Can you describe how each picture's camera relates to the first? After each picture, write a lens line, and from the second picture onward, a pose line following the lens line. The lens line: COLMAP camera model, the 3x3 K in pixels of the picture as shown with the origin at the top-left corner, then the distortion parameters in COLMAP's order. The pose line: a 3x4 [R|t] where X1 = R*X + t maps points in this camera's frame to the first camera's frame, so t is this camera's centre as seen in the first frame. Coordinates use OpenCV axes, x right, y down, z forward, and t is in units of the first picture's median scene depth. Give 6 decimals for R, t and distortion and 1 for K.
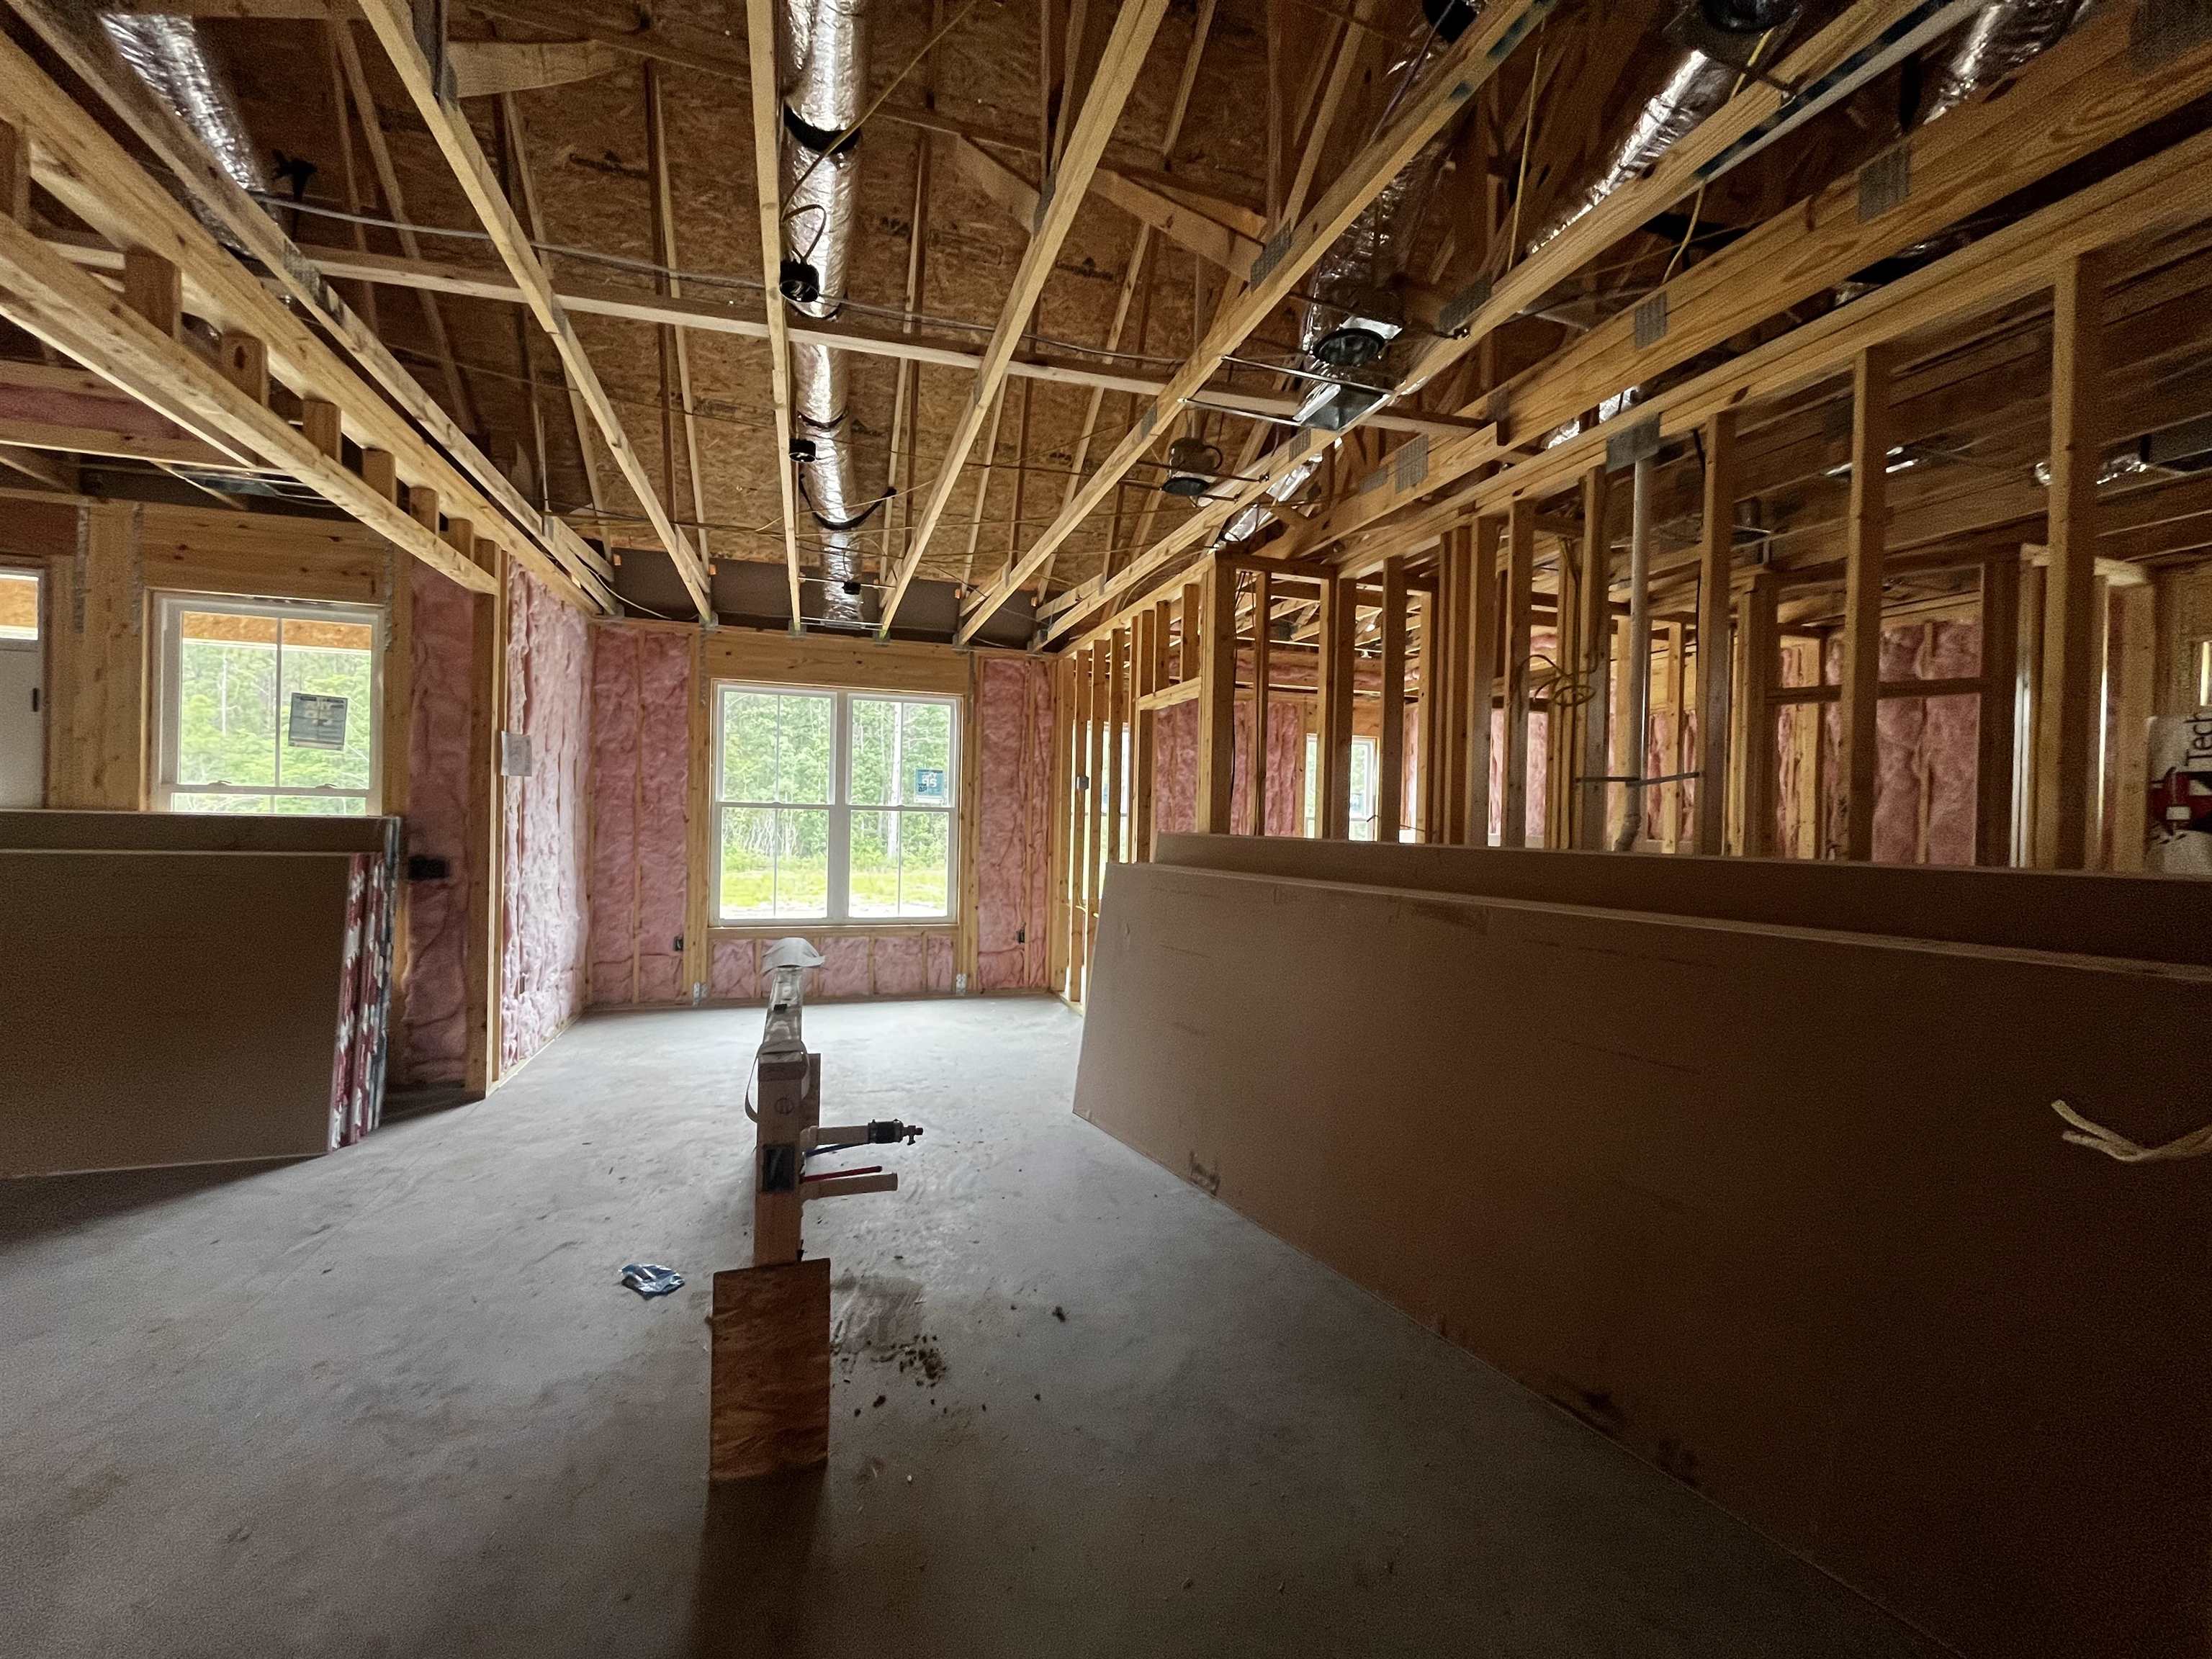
lens RADIAL K [[895.8, 0, 1105.6], [0, 895.8, 830.7], [0, 0, 1]] dist [-0.002882, 0.000220]
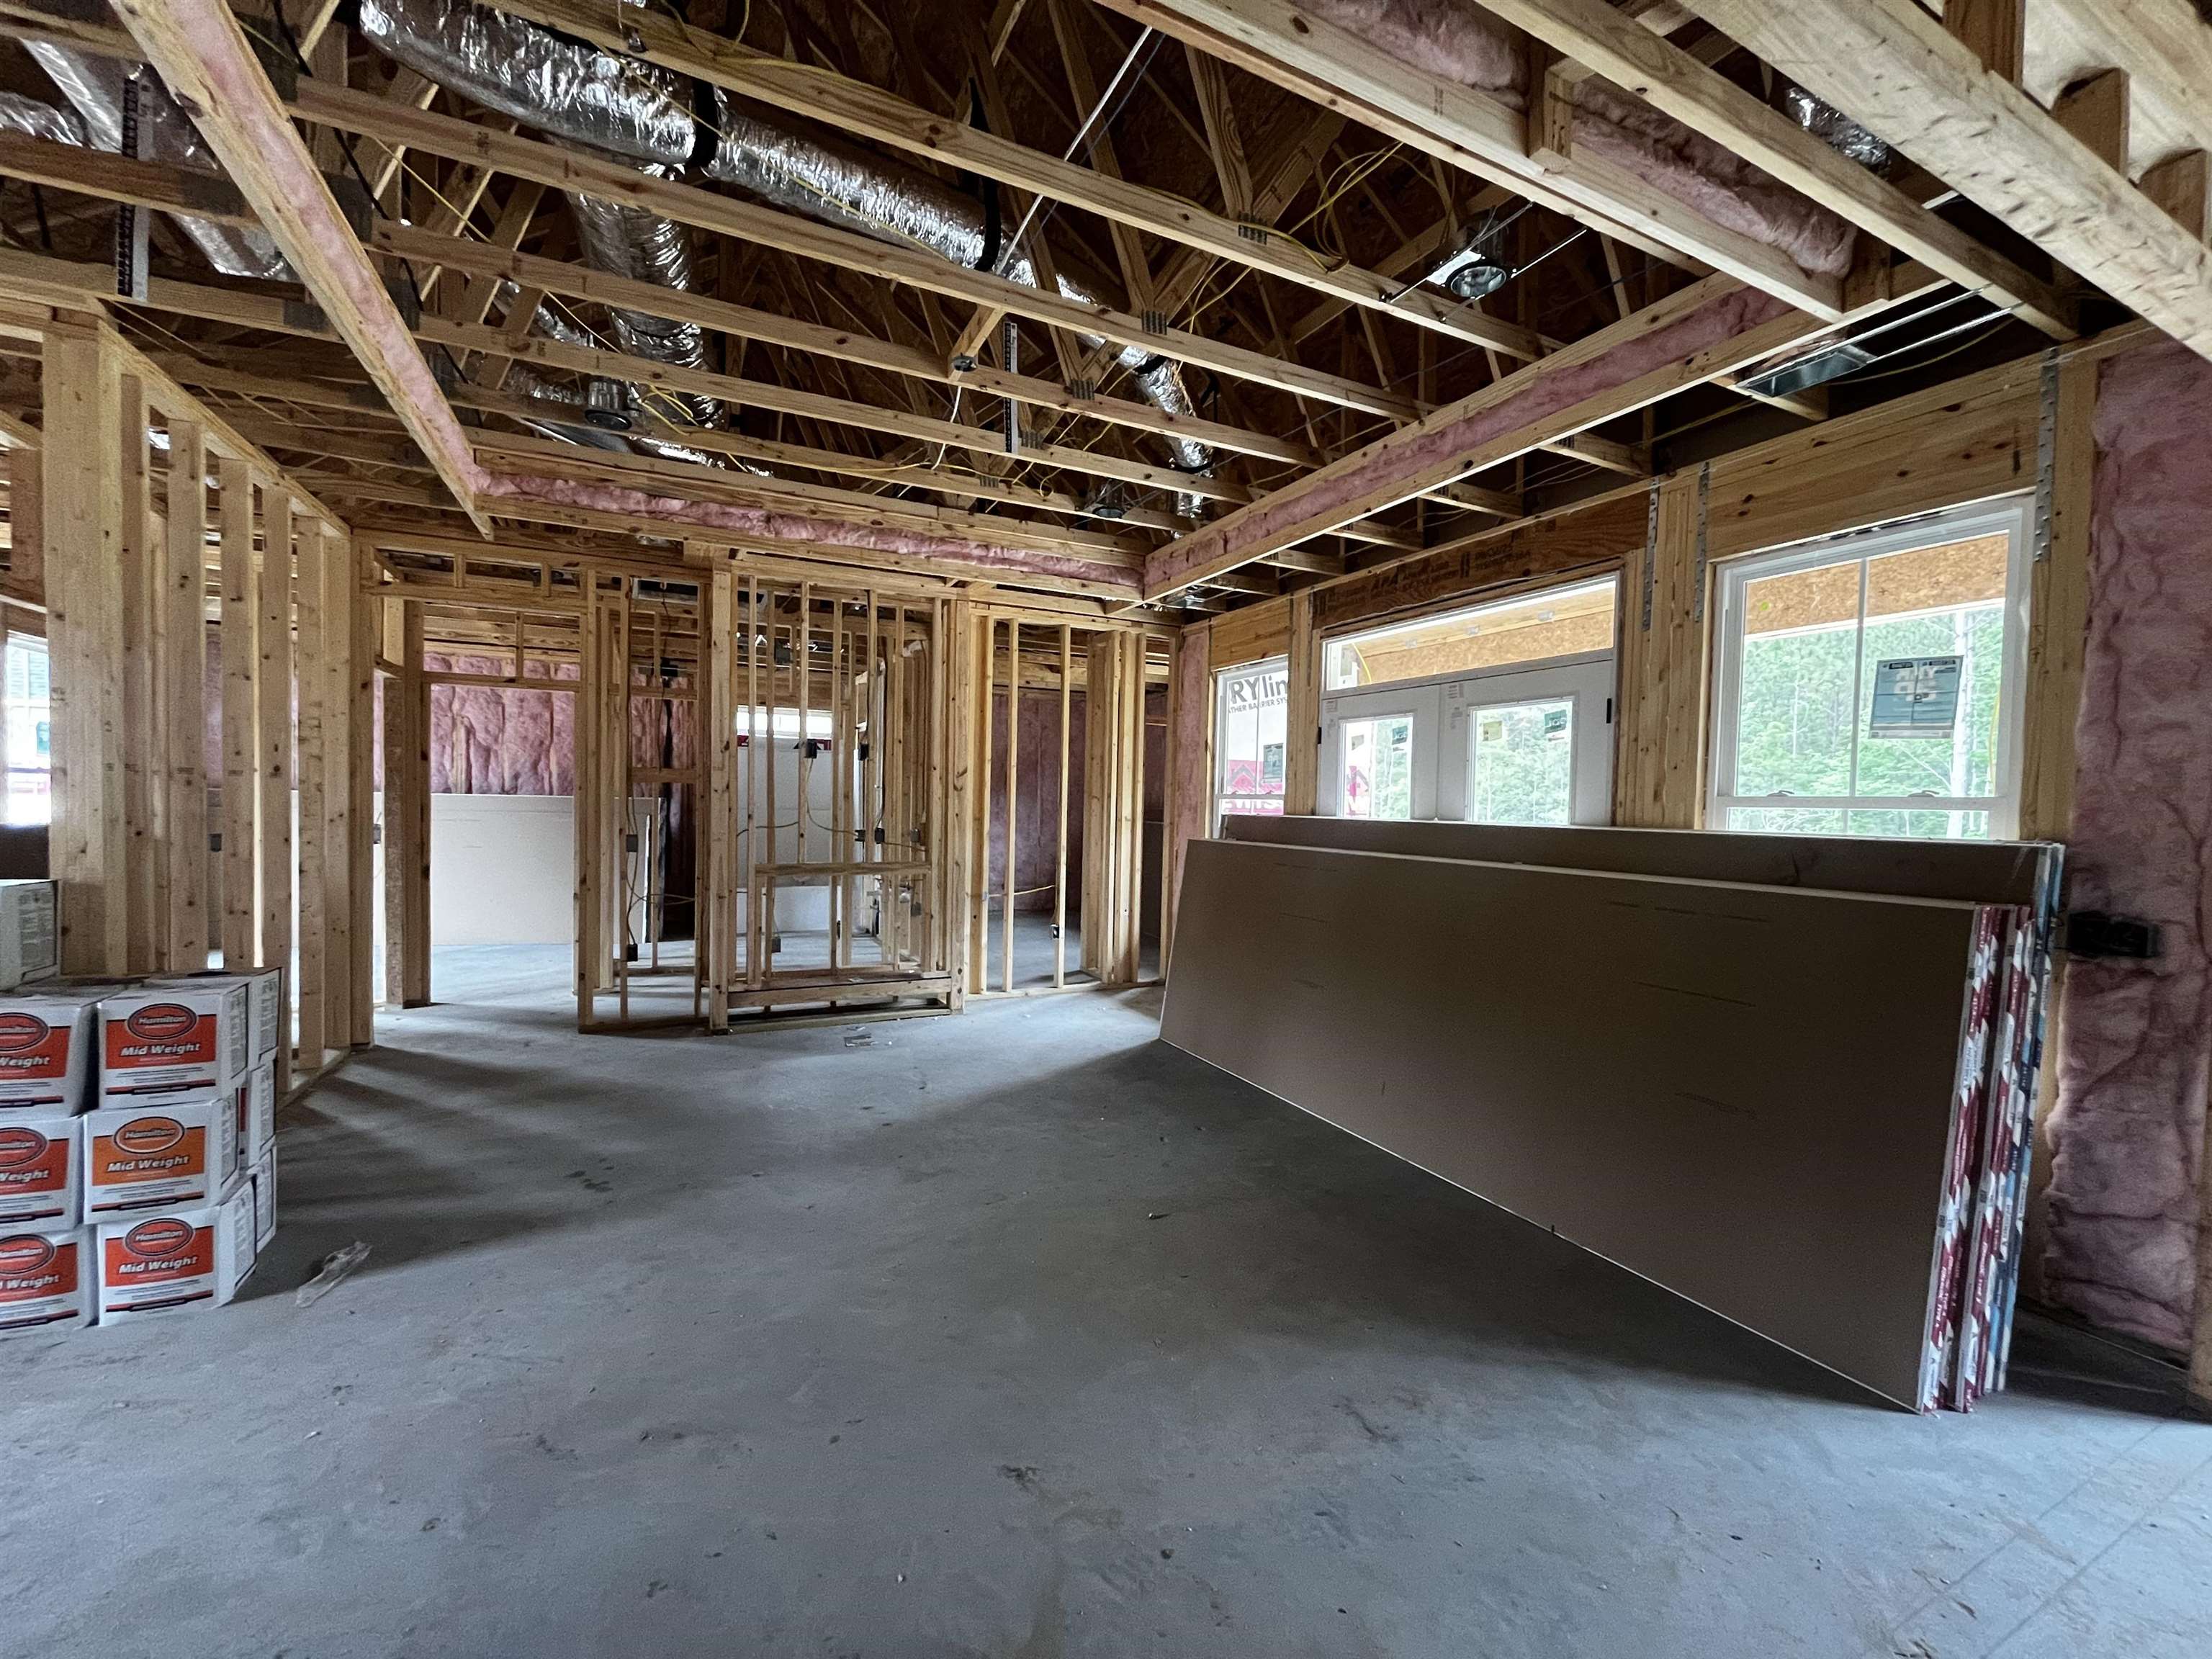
lens RADIAL K [[895.8, 0, 1105.6], [0, 895.8, 830.7], [0, 0, 1]] dist [-0.002882, 0.000220]
pose [[0.136444, 0.008418, -0.990612, -0.327934], [-0.031281, 0.999502, 0.004185, -0.007374], [0.990154, 0.030416, 0.136639, 0.341397]]
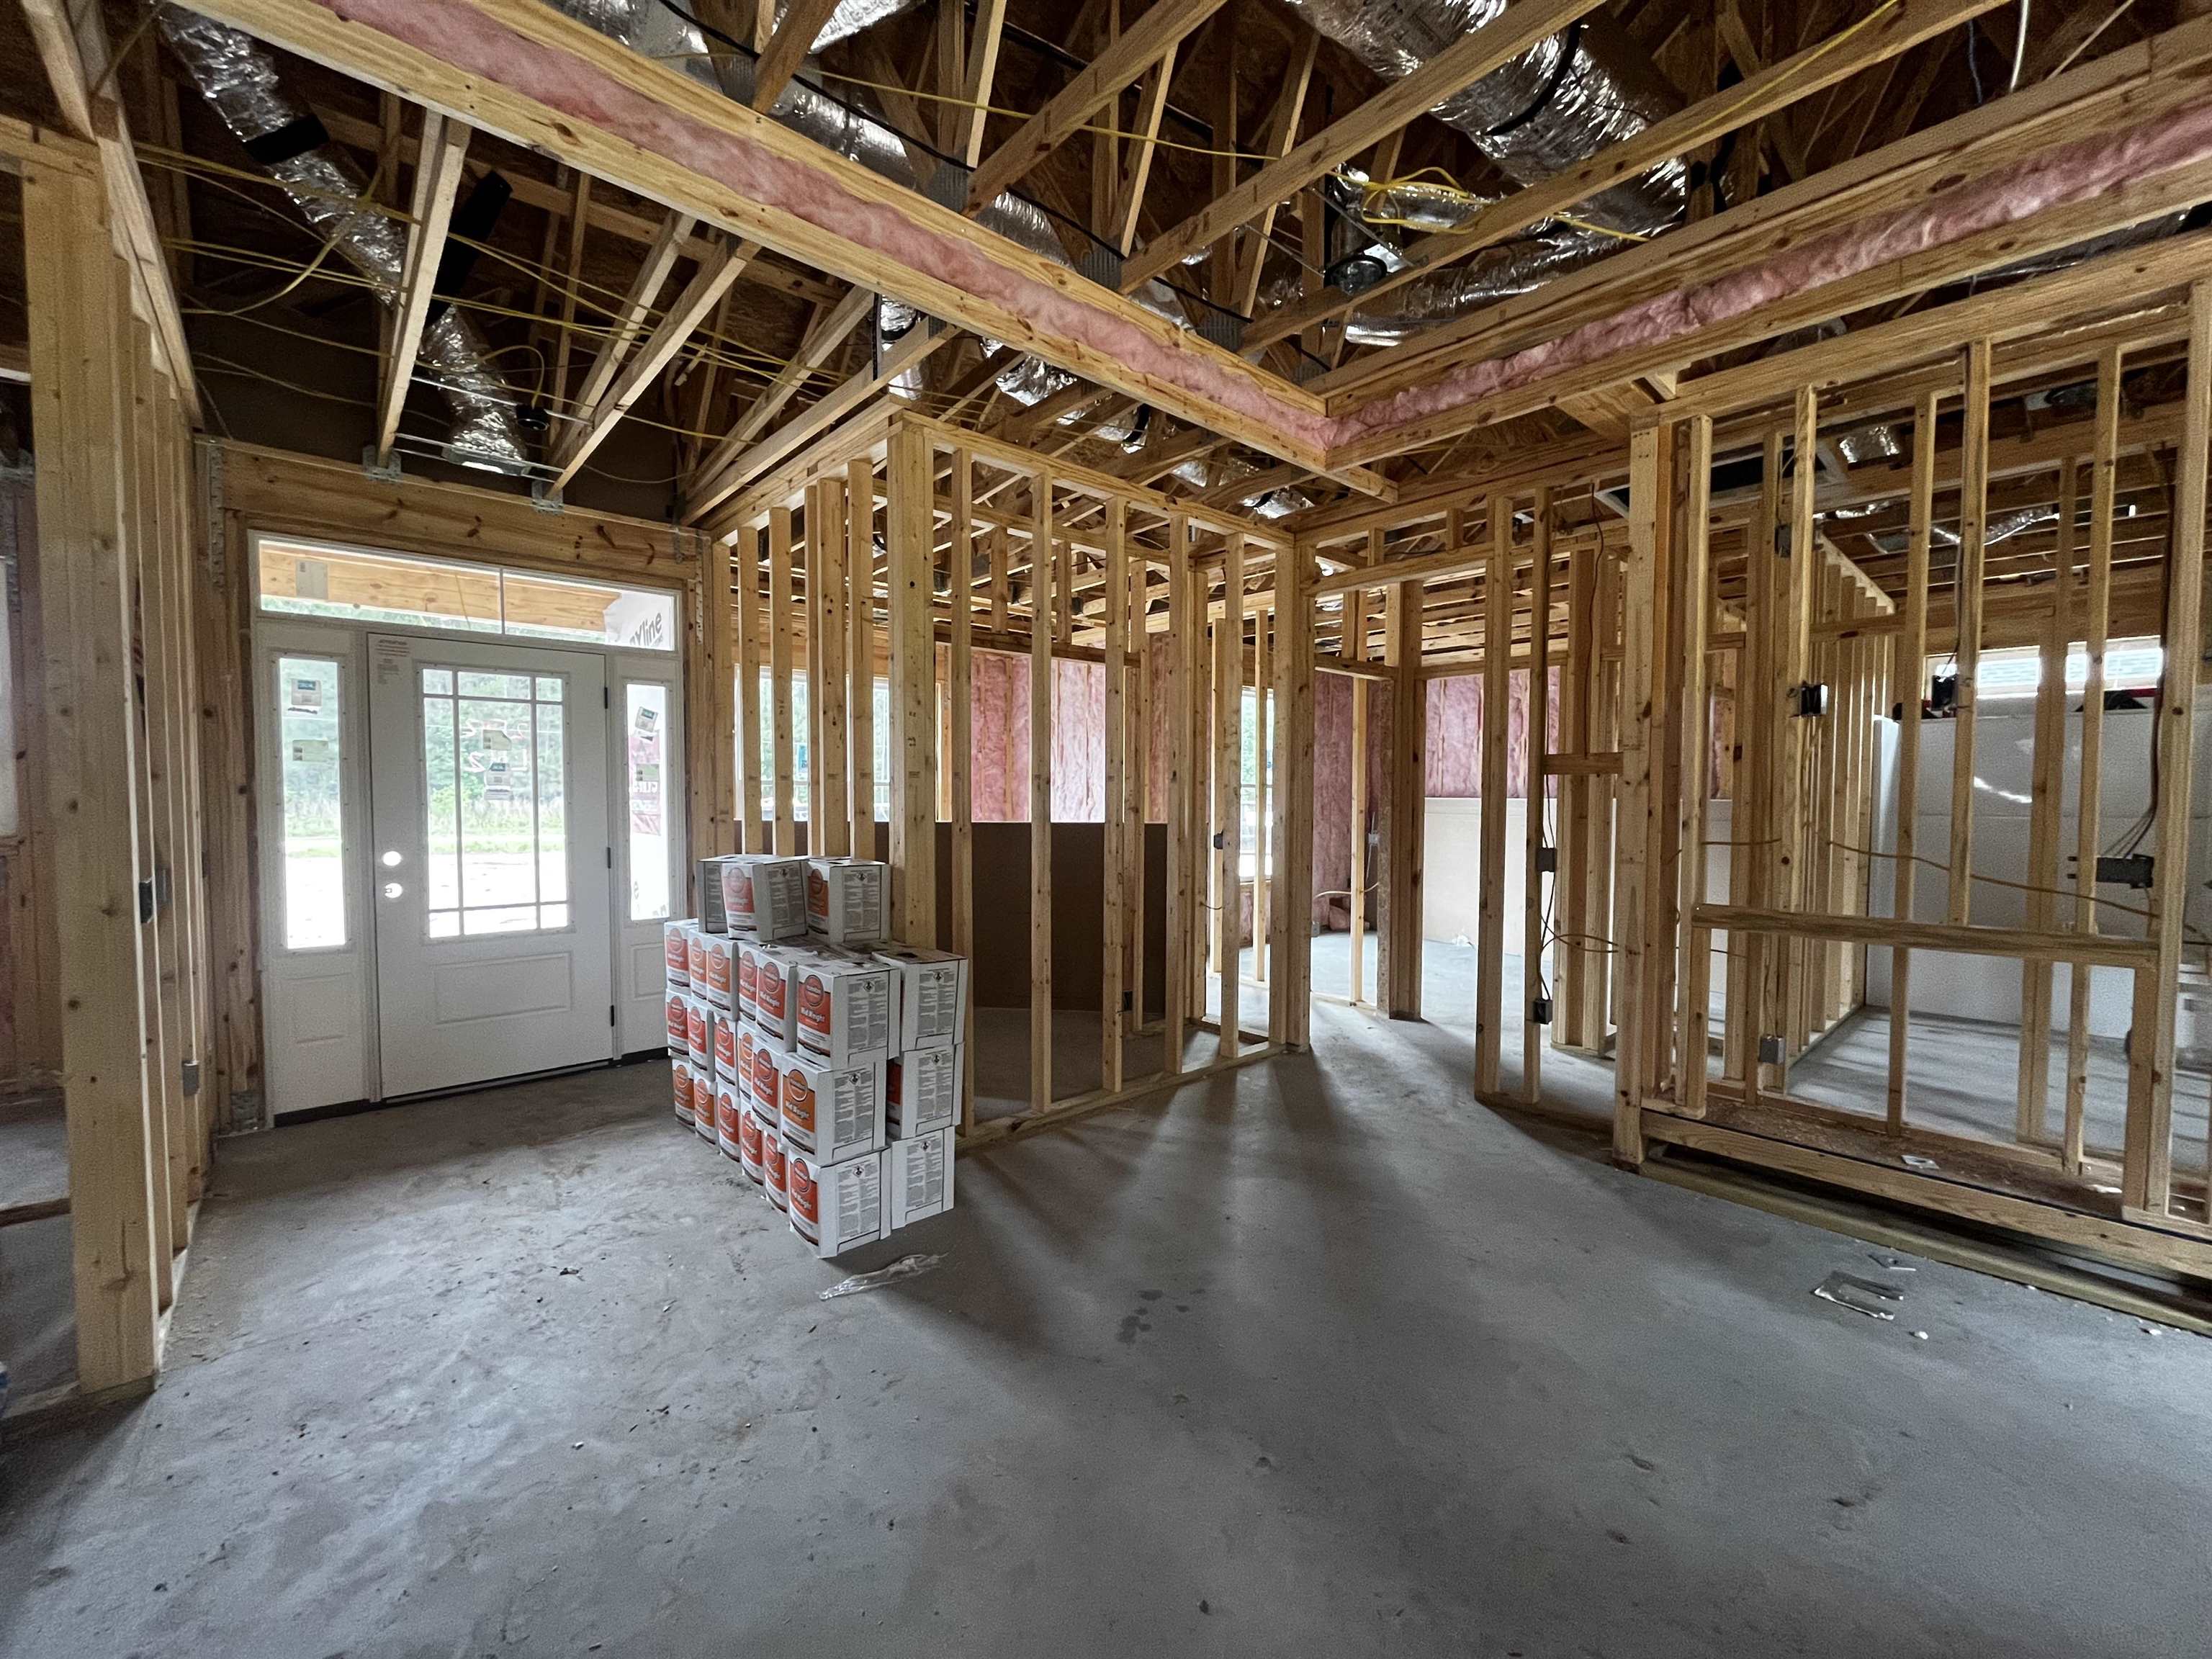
lens RADIAL K [[895.8, 0, 1105.6], [0, 895.8, 830.7], [0, 0, 1]] dist [-0.002882, 0.000220]
pose [[-0.916744, -0.013751, -0.399238, -0.927289], [-0.033381, 0.998549, 0.042257, -0.017583], [0.398078, 0.052066, -0.915873, 0.518793]]
